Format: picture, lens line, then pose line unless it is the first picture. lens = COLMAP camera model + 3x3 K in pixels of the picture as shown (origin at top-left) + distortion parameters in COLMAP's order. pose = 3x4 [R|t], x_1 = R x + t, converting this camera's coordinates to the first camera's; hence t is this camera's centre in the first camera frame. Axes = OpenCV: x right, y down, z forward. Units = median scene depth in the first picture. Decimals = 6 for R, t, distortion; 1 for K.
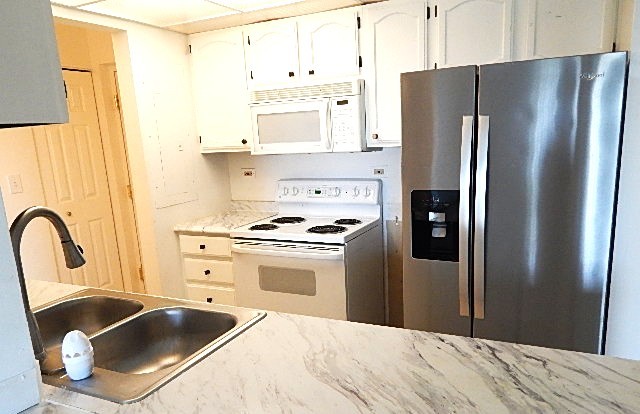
lens RADIAL K [[477.3, 0, 321.6], [0, 477.3, 239.2], [0, 0, 1]] dist [0.005754, 0.001891]
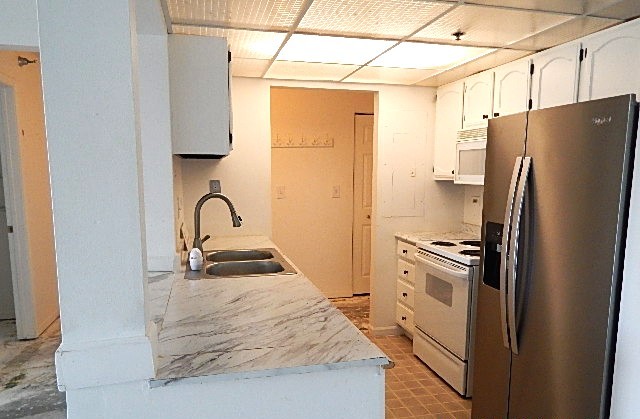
lens RADIAL K [[474.5, 0, 320.2], [0, 474.5, 239.2], [0, 0, 1]] dist [0.005910, 0.001260]
pose [[0.636531, 0.163926, -0.753629, 0.597140], [-0.205801, 0.977822, 0.038868, -0.019696], [0.743286, 0.130356, 0.656150, -0.007208]]
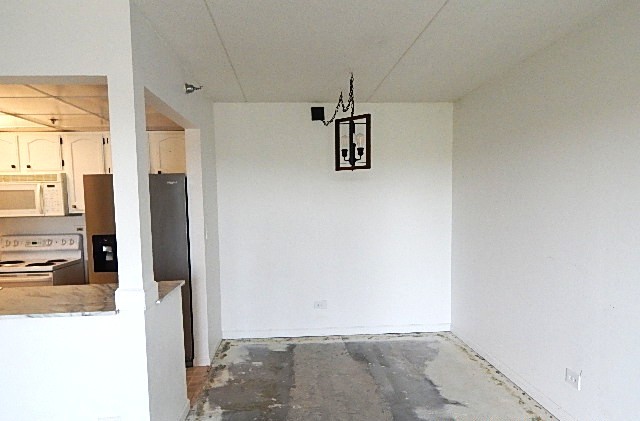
lens RADIAL K [[474.5, 0, 320.2], [0, 474.5, 240.2], [0, 0, 1]] dist [0.005910, 0.001260]
pose [[0.864897, -0.010020, 0.501850, 0.020825], [0.084423, 0.988462, -0.125760, 0.172244], [-0.494799, 0.151137, 0.855764, -0.786363]]
